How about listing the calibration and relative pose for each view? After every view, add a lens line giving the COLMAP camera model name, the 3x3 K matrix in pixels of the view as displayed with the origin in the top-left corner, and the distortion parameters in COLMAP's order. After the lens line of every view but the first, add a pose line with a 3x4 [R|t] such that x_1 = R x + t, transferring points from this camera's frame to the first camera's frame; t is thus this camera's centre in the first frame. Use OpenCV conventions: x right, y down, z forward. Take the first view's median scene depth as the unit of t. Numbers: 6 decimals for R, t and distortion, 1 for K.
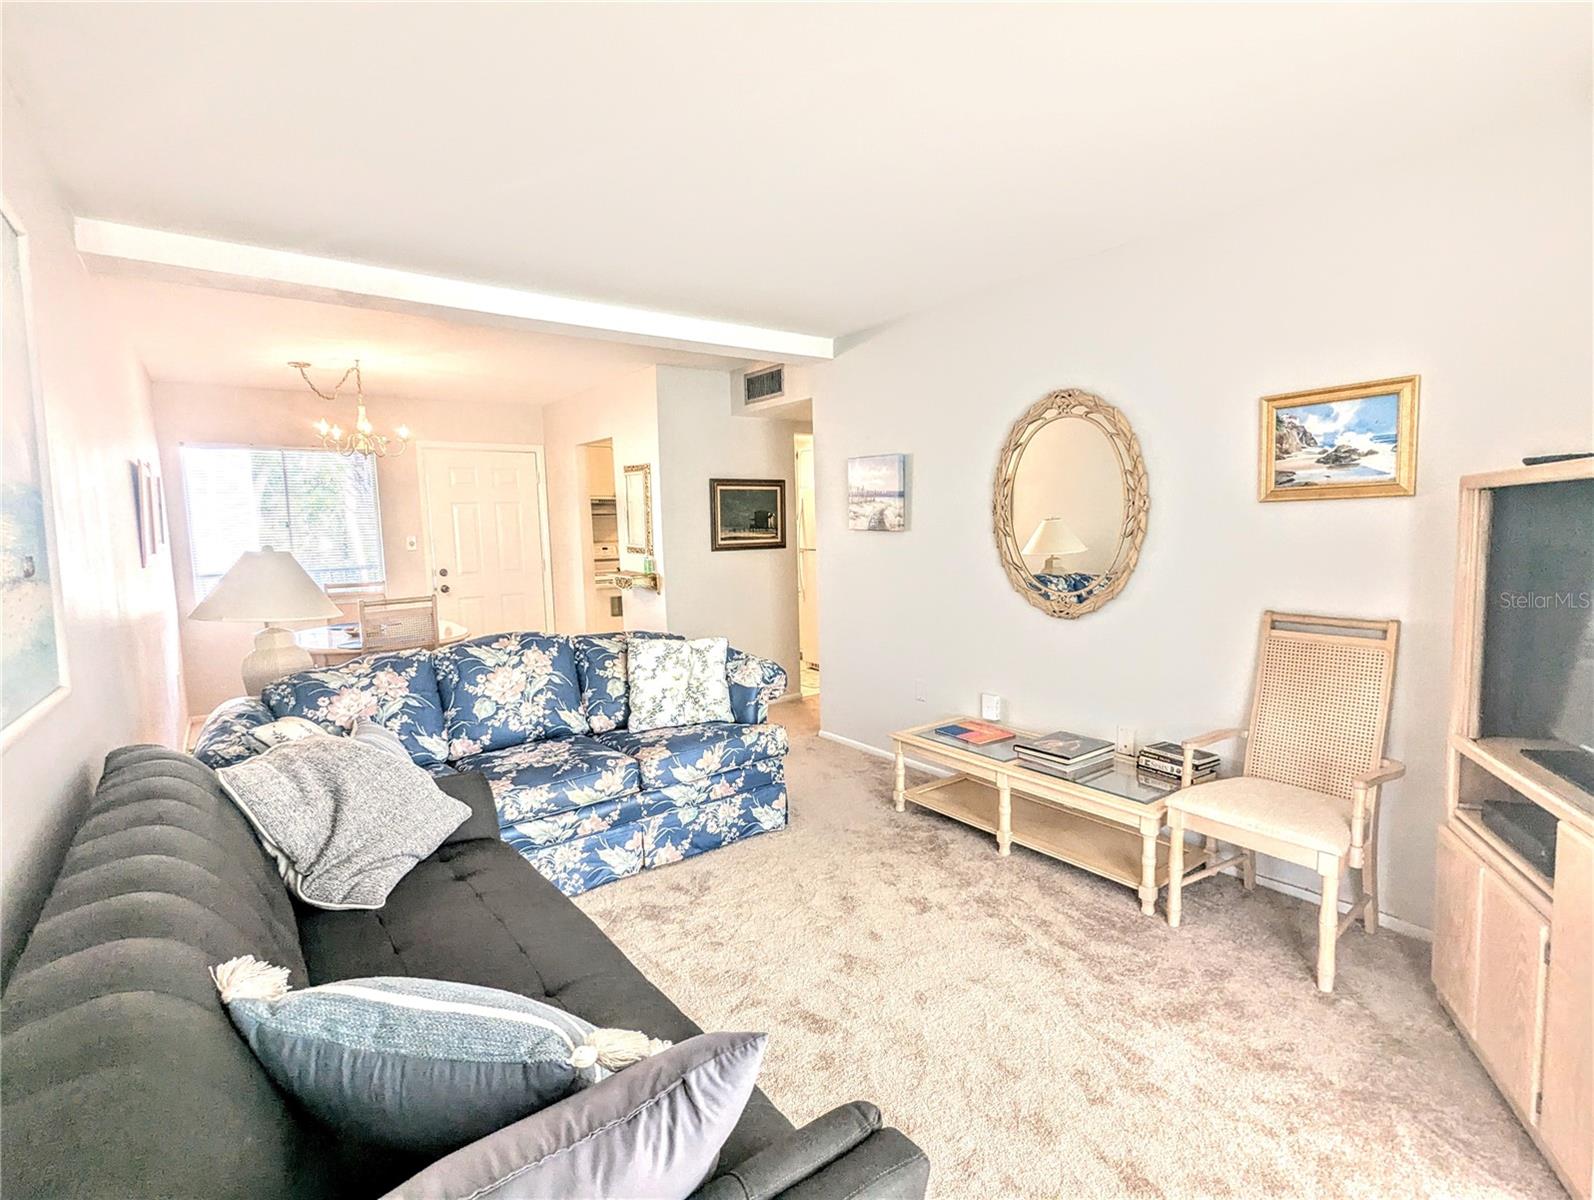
lens RADIAL K [[754.5, 0, 794.8], [0, 754.5, 599.2], [0, 0, 1]] dist [-0.005478, 0.002707]
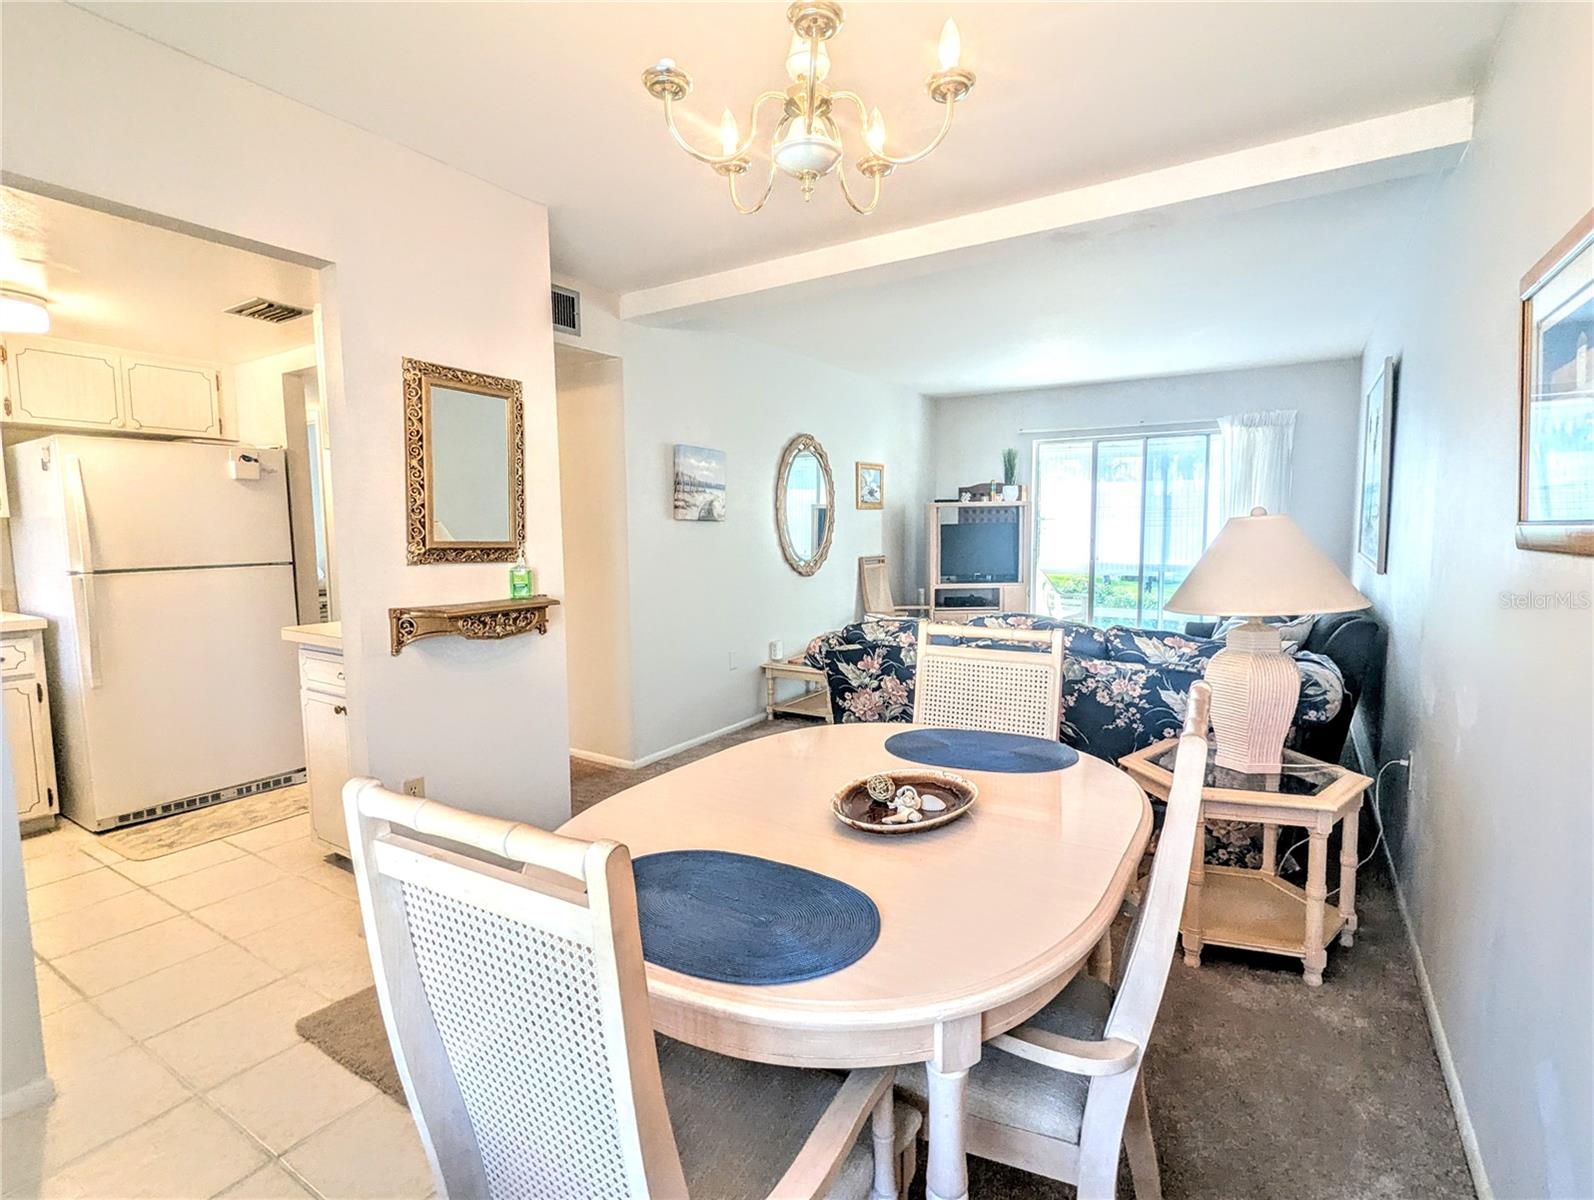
lens RADIAL K [[774.9, 0, 792.9], [0, 774.9, 597.2], [0, 0, 1]] dist [-0.002903, 0.001002]
pose [[-0.351987, -0.061713, 0.933968, -1.450796], [0.111312, 0.987983, 0.107233, -0.136129], [-0.929362, 0.141707, -0.340888, 1.969305]]
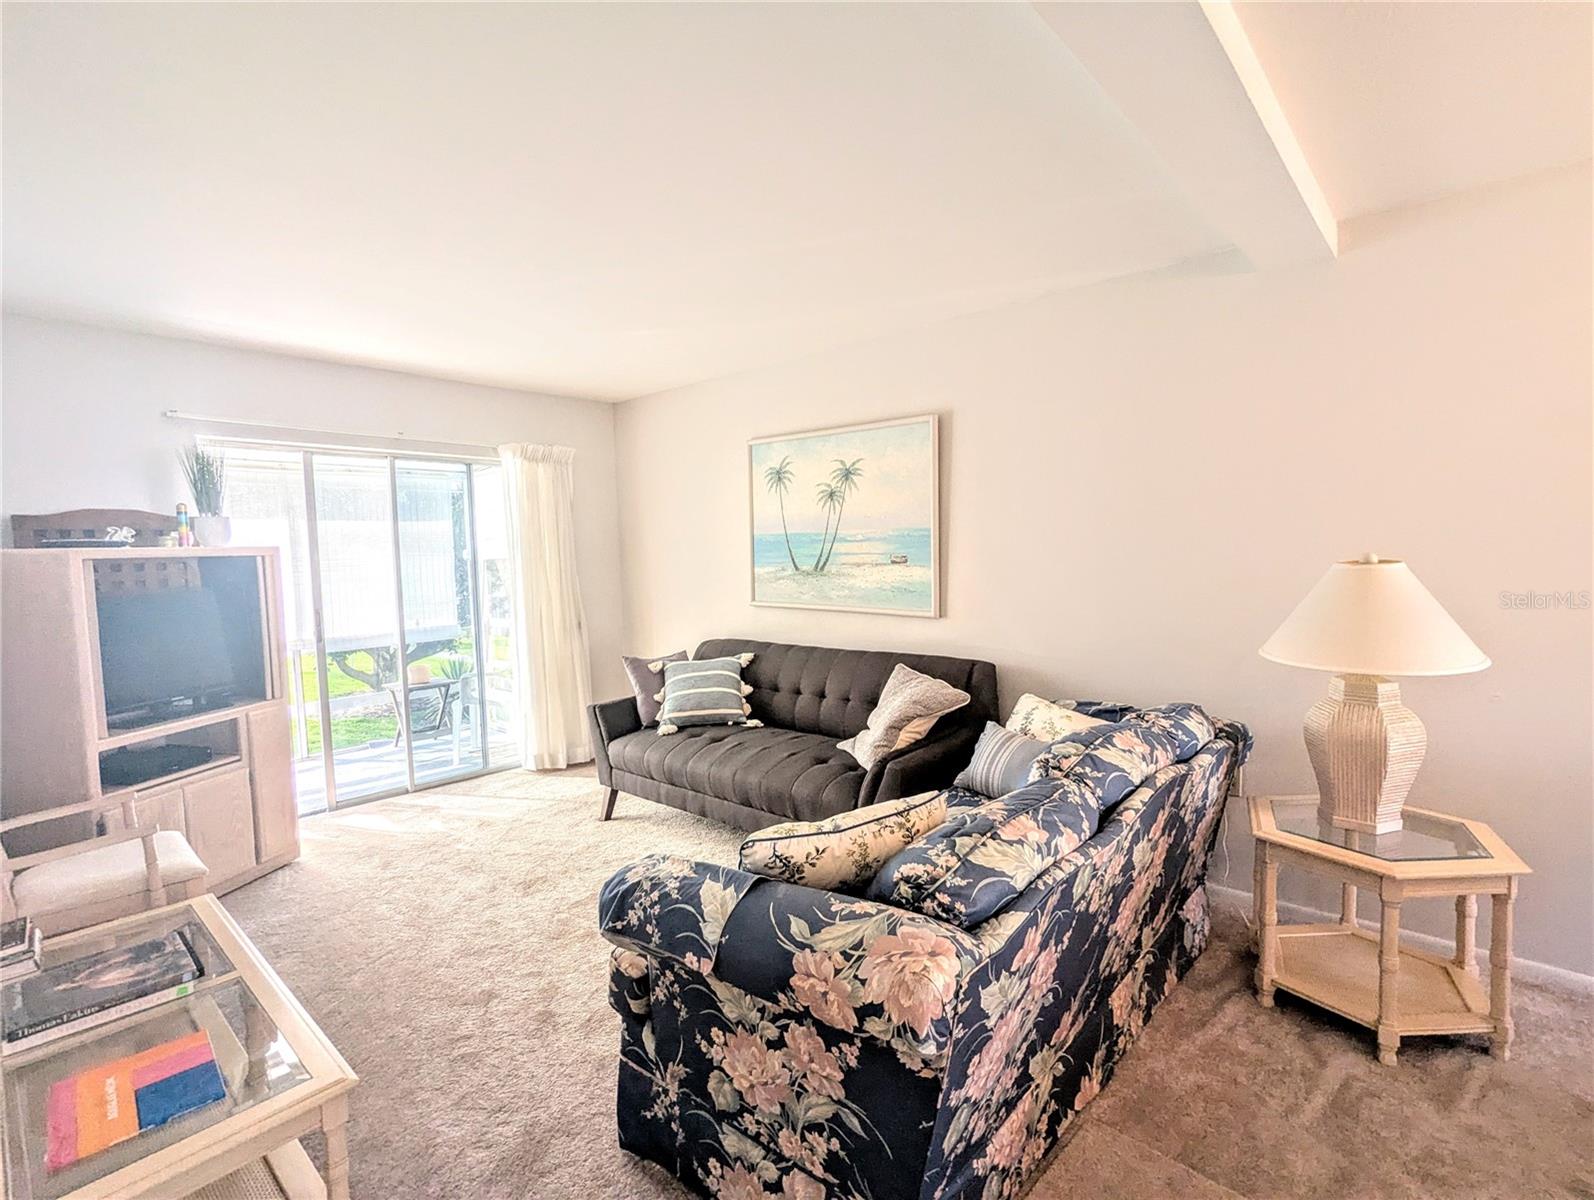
lens RADIAL K [[754.8, 0, 796.0], [0, 754.8, 603.3], [0, 0, 1]] dist [-0.001861, 0.001503]
pose [[-0.978499, 0.062518, -0.196546, -0.063528], [0.028917, 0.985125, 0.169390, -0.186095], [0.204212, 0.160065, -0.965752, 1.841185]]
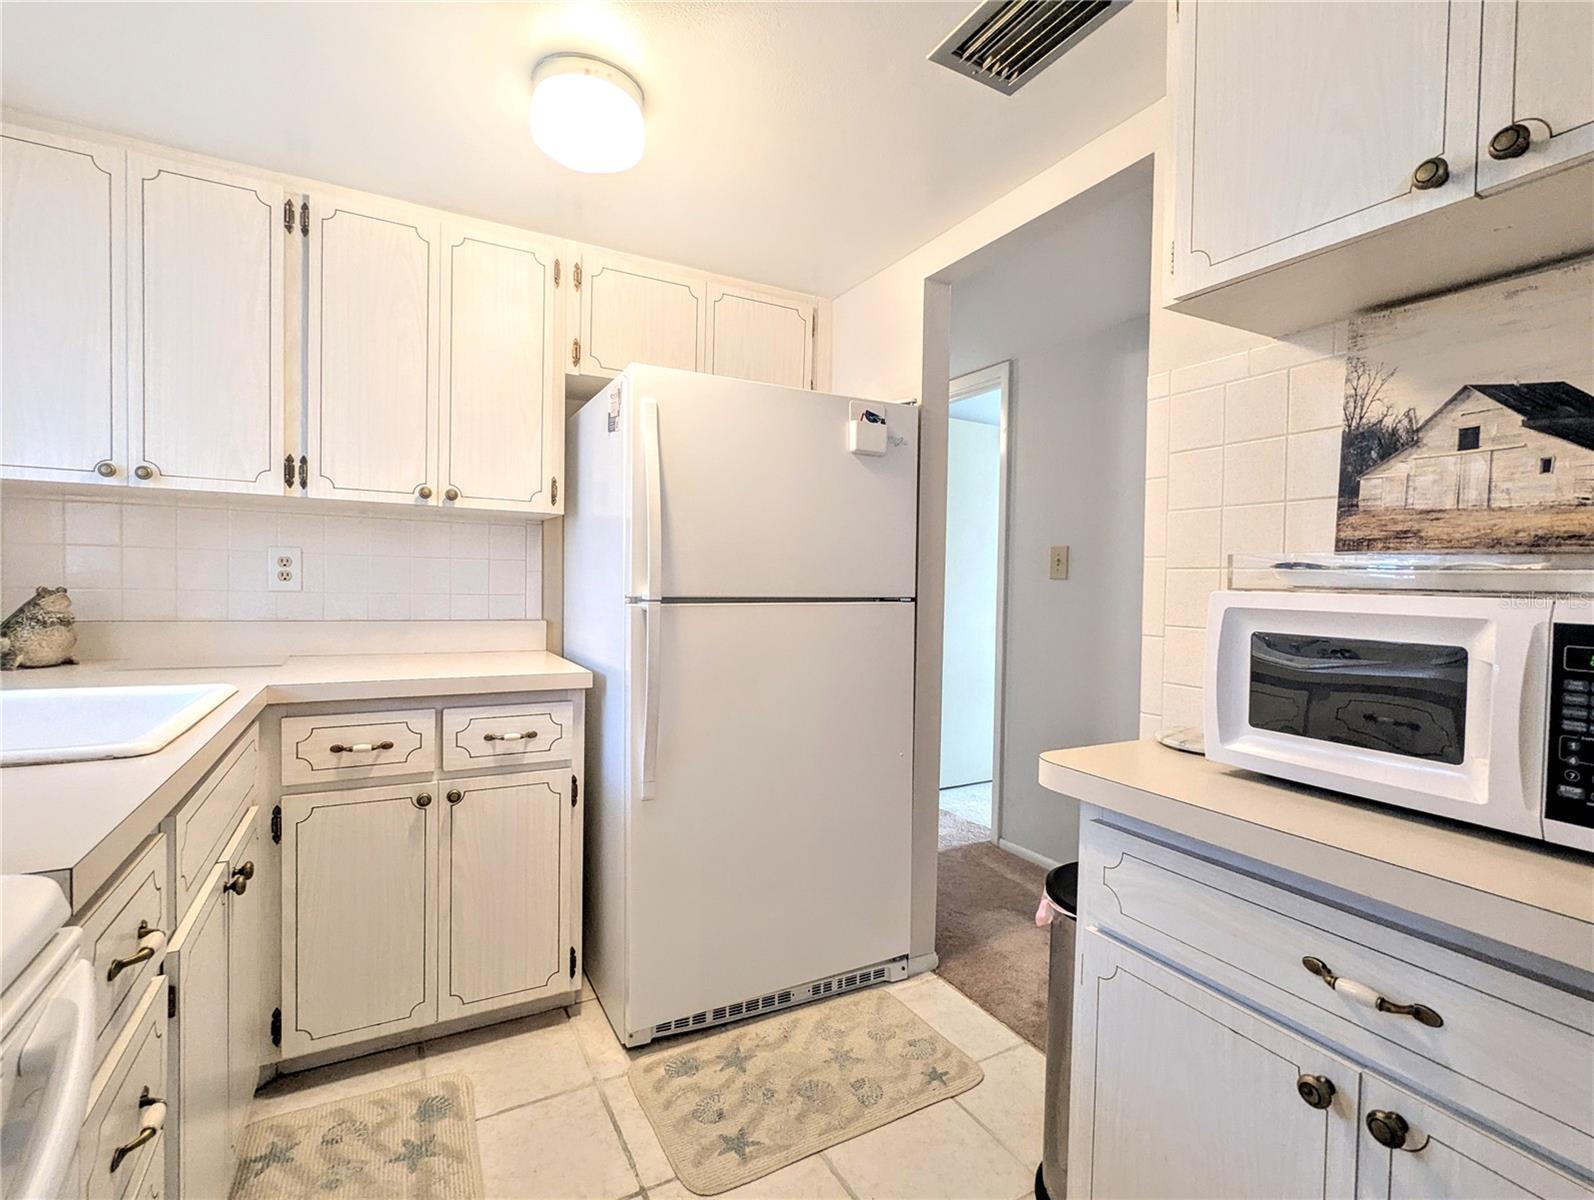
lens RADIAL K [[754.8, 0, 796.0], [0, 754.8, 603.3], [0, 0, 1]] dist [-0.001861, 0.001503]
pose [[0.139244, -0.005396, 0.990243, -0.611140], [0.078406, 0.996906, -0.005592, -0.149878], [-0.987149, 0.078420, 0.139236, 2.343763]]
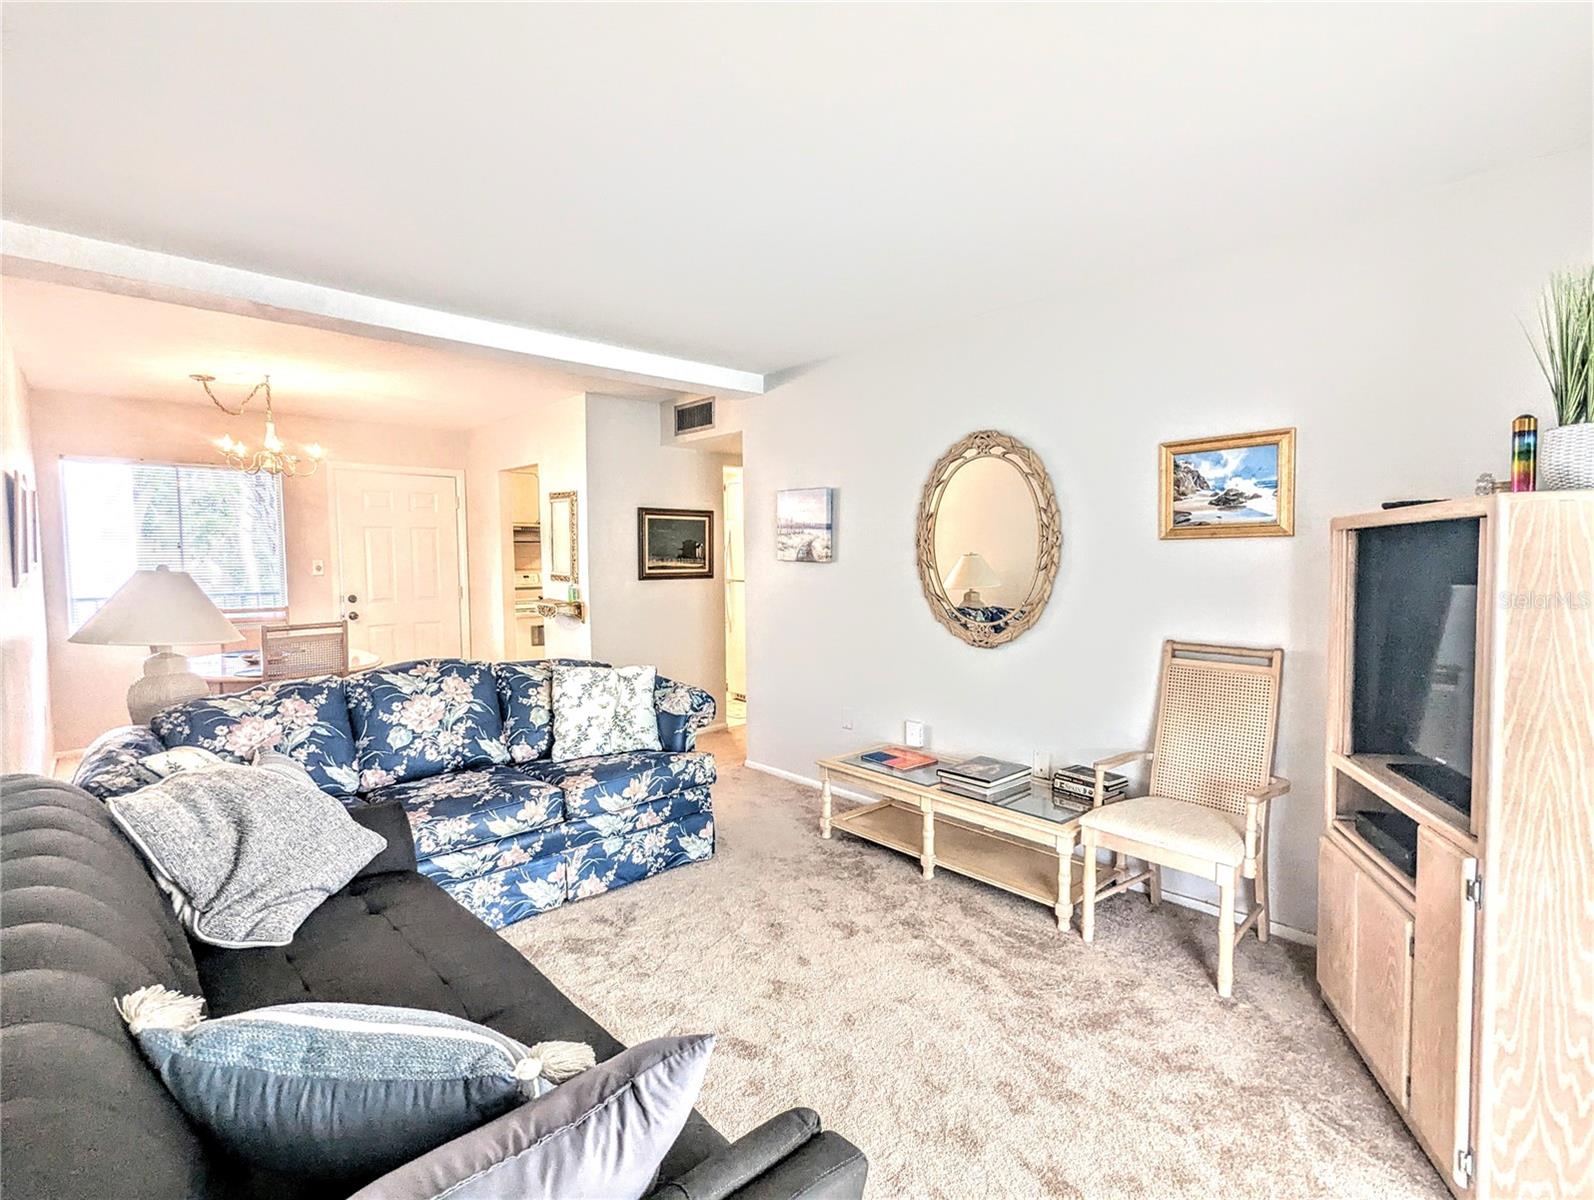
lens RADIAL K [[754.1, 0, 793.4], [0, 754.1, 599.8], [0, 0, 1]] dist [-0.002990, 0.000543]
pose [[0.994890, 0.013073, 0.100115, -0.012579], [-0.008654, 0.998974, -0.044451, 0.009552], [-0.100594, 0.043357, 0.993982, -0.016717]]
